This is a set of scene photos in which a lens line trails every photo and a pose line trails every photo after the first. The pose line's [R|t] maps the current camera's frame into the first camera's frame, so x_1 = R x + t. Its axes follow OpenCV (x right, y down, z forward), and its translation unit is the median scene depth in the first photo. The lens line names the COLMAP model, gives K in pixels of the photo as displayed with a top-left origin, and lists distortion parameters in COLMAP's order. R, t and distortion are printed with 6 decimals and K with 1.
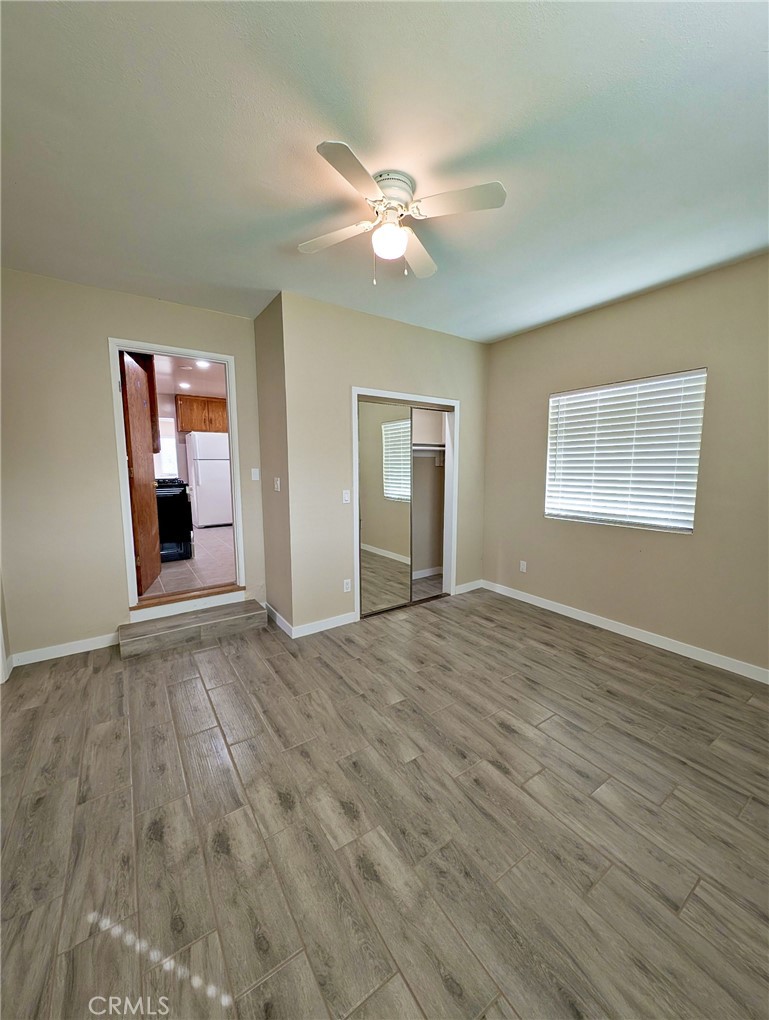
lens RADIAL K [[385.7, 0, 384.5], [0, 385.7, 513.4], [0, 0, 1]] dist [0.007956, -0.001964]
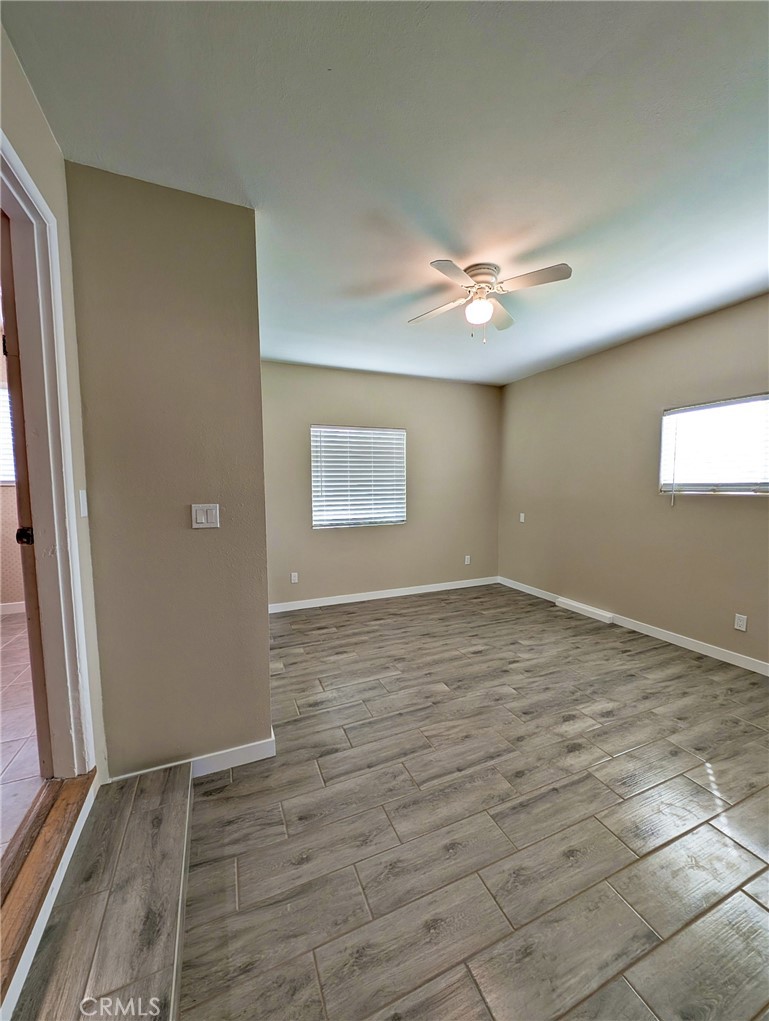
lens RADIAL K [[386.1, 0, 382.4], [0, 386.1, 512.4], [0, 0, 1]] dist [0.007956, -0.001964]
pose [[0.197111, -0.071740, 0.977753, -1.044317], [0.132708, 0.990092, 0.045892, -0.098811], [-0.971358, 0.120710, 0.204679, 0.850273]]
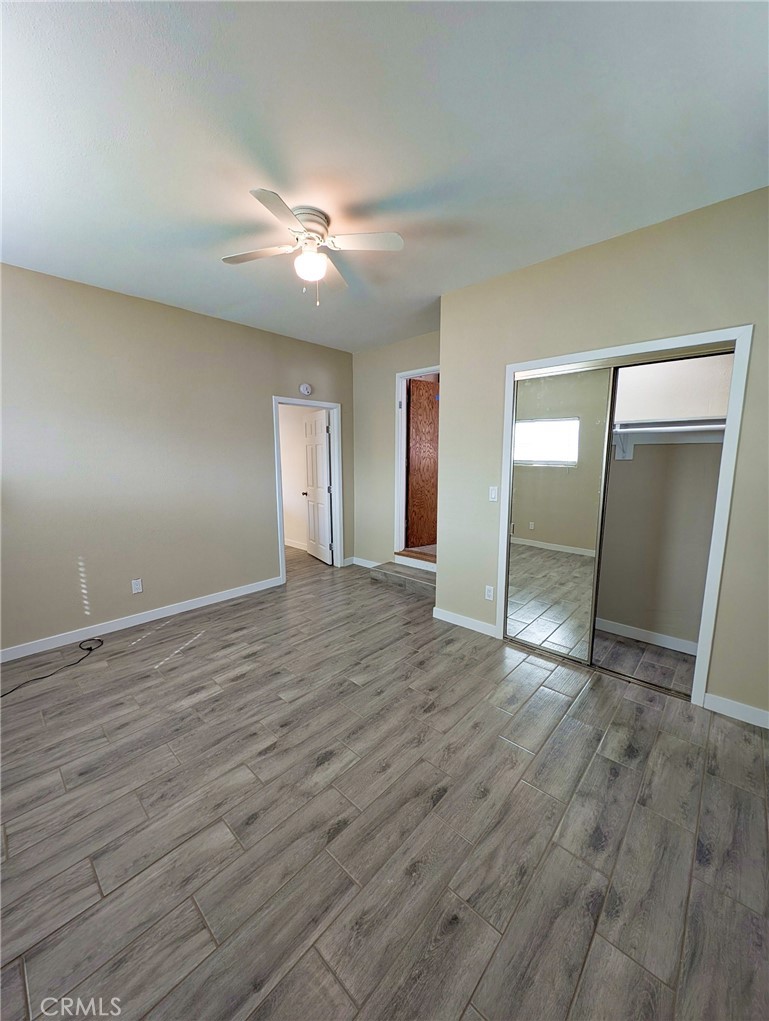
lens RADIAL K [[386.1, 0, 381.0], [0, 386.1, 509.2], [0, 0, 1]] dist [0.007956, -0.001964]
pose [[0.221080, 0.136442, -0.965664, 0.971070], [-0.119720, 0.986473, 0.111973, -0.105291], [0.967880, 0.090854, 0.234424, 0.746778]]
